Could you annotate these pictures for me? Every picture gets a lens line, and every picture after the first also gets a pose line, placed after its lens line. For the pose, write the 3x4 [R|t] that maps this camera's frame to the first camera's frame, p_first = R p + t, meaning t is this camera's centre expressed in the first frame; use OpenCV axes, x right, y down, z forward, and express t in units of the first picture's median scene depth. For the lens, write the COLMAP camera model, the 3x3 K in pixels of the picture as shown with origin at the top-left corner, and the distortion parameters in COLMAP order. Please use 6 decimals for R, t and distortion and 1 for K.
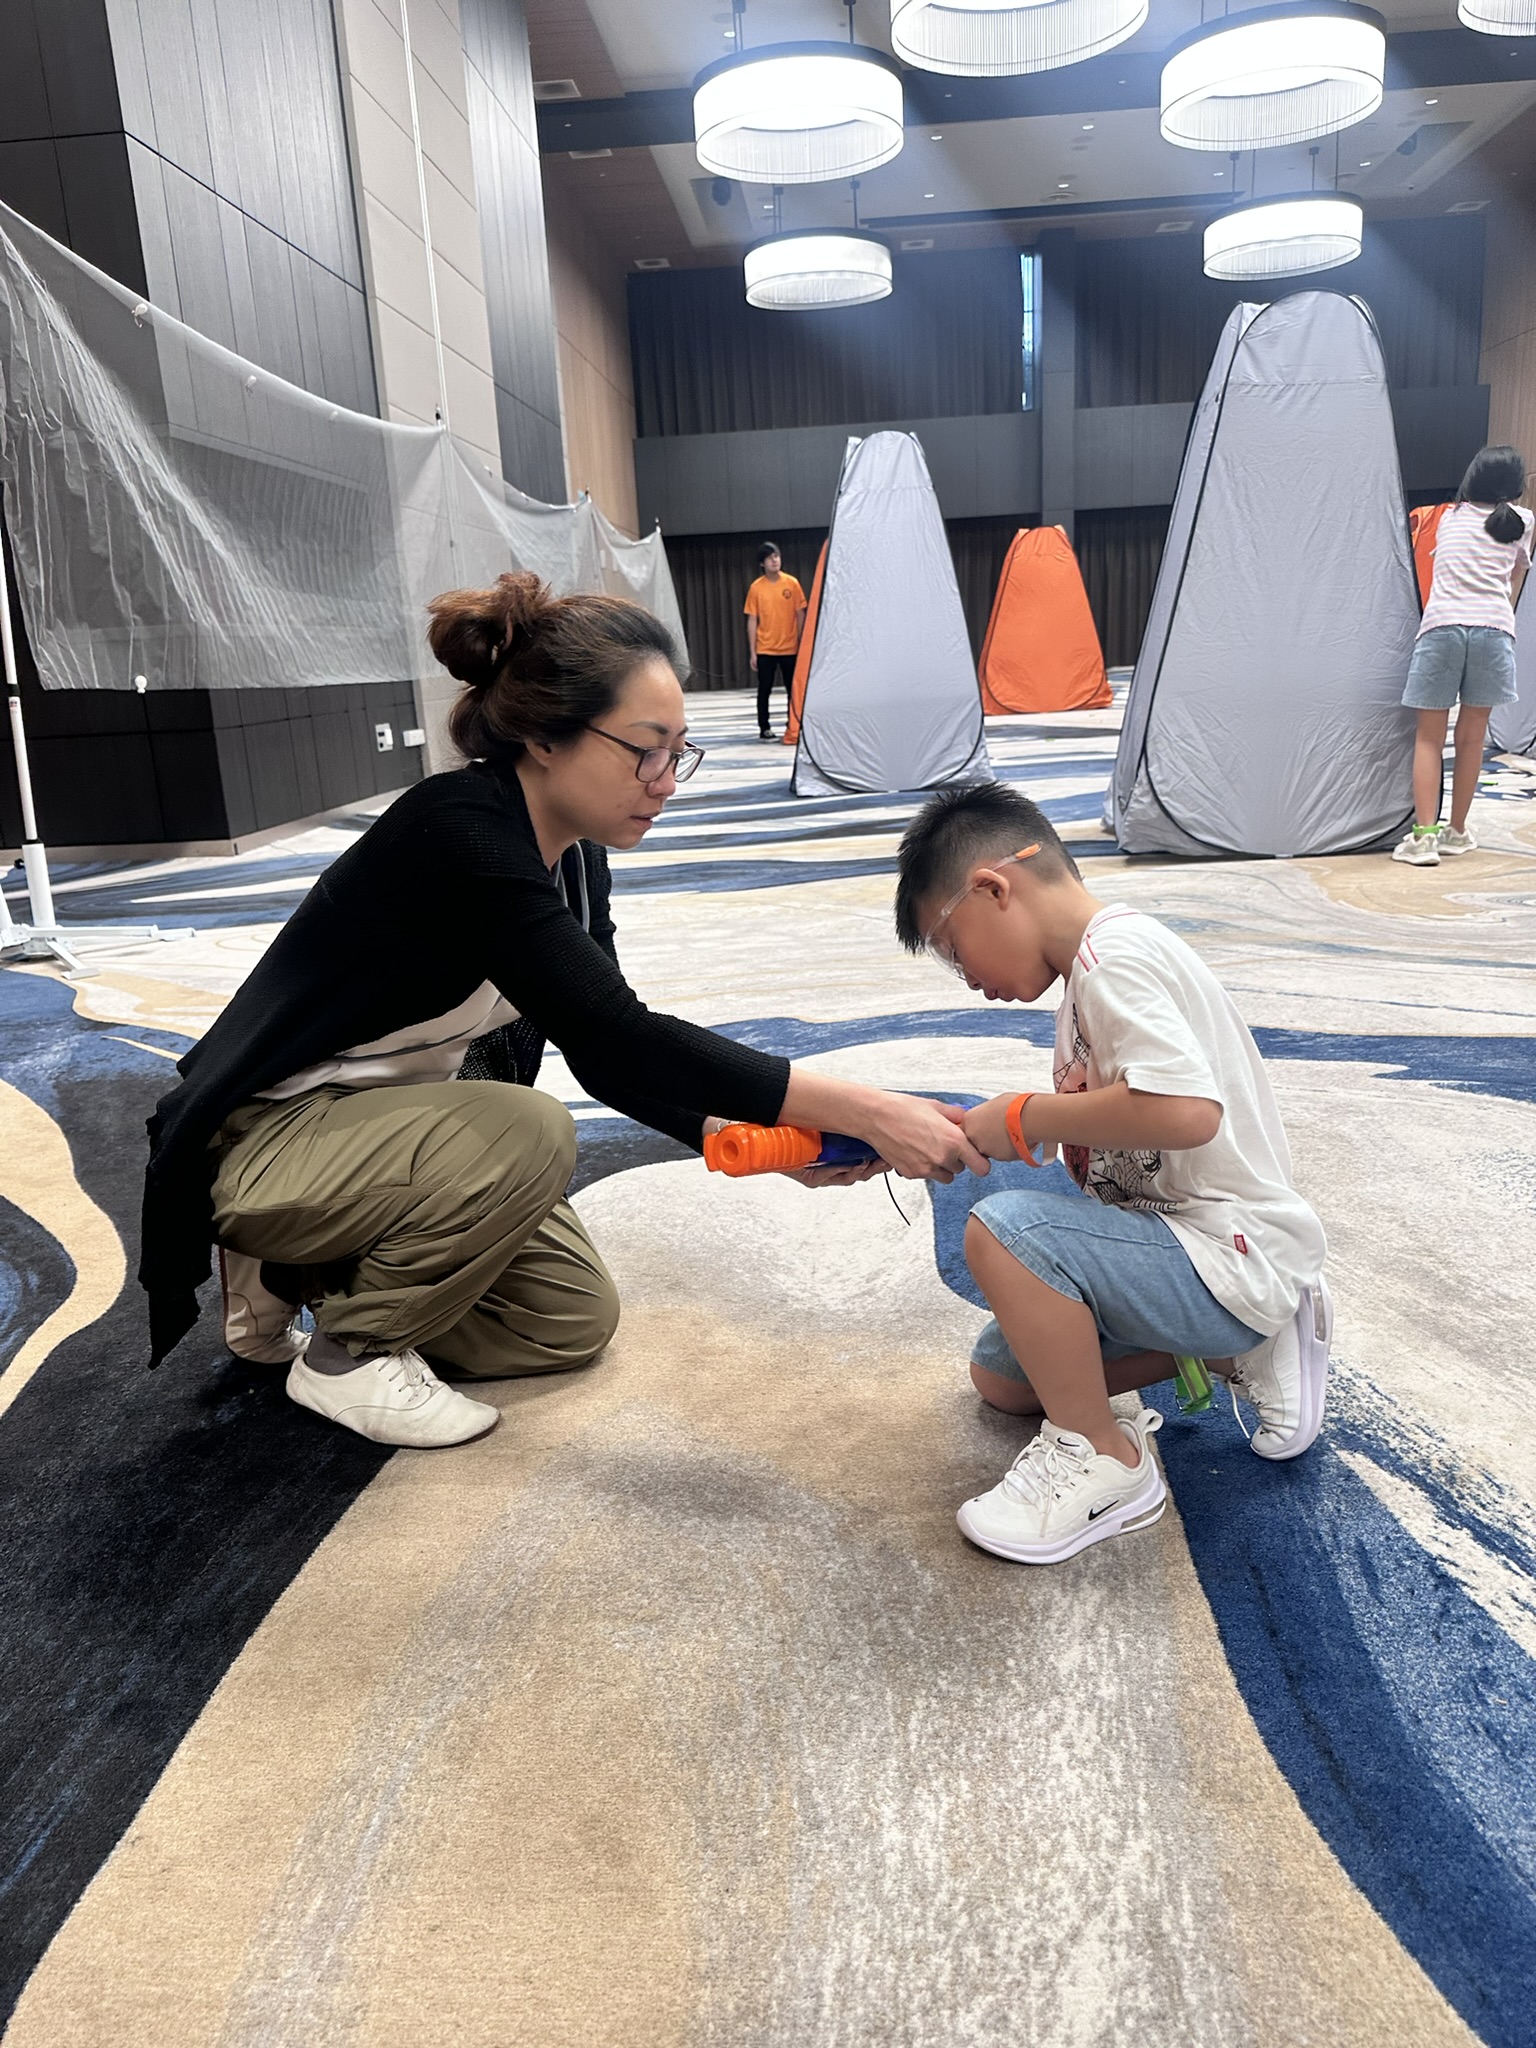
lens RADIAL K [[1447.3, 0, 774.7], [0, 1447.3, 1026.3], [0, 0, 1]] dist [0.004922, -0.013328]
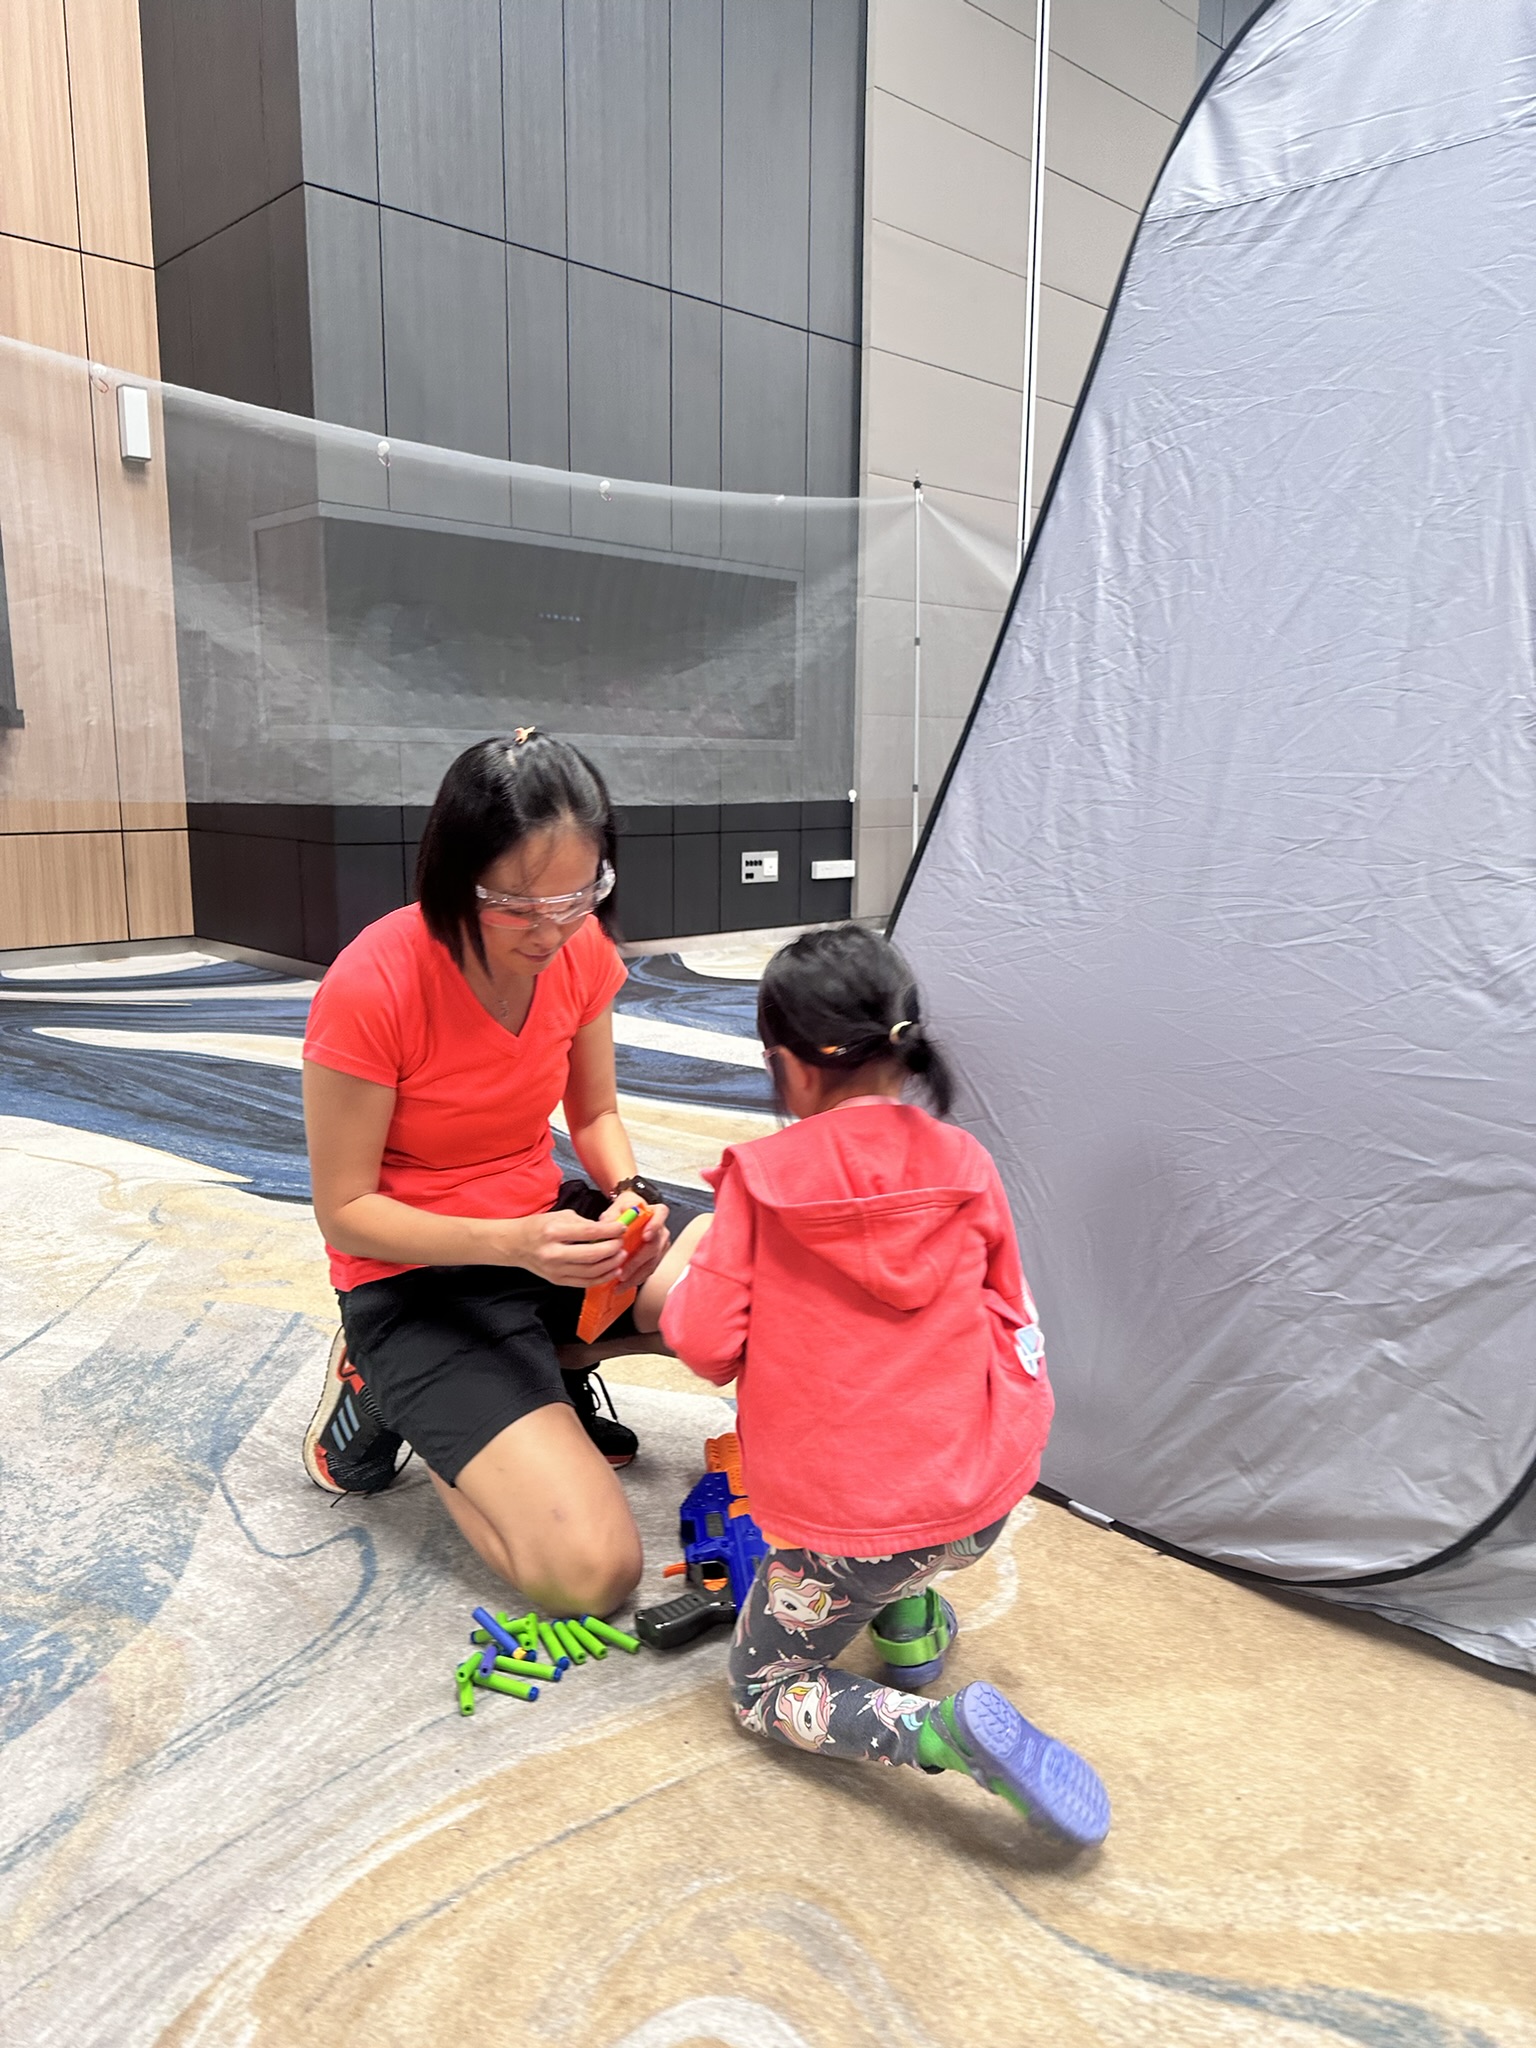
lens RADIAL K [[1447.3, 0, 765.0], [0, 1447.3, 1022.8], [0, 0, 1]] dist [0.004922, -0.013328]
pose [[0.748752, 0.174270, -0.639531, 0.282644], [-0.214065, 0.976696, 0.015522, -0.126800], [0.627332, 0.125279, 0.768609, 0.376822]]
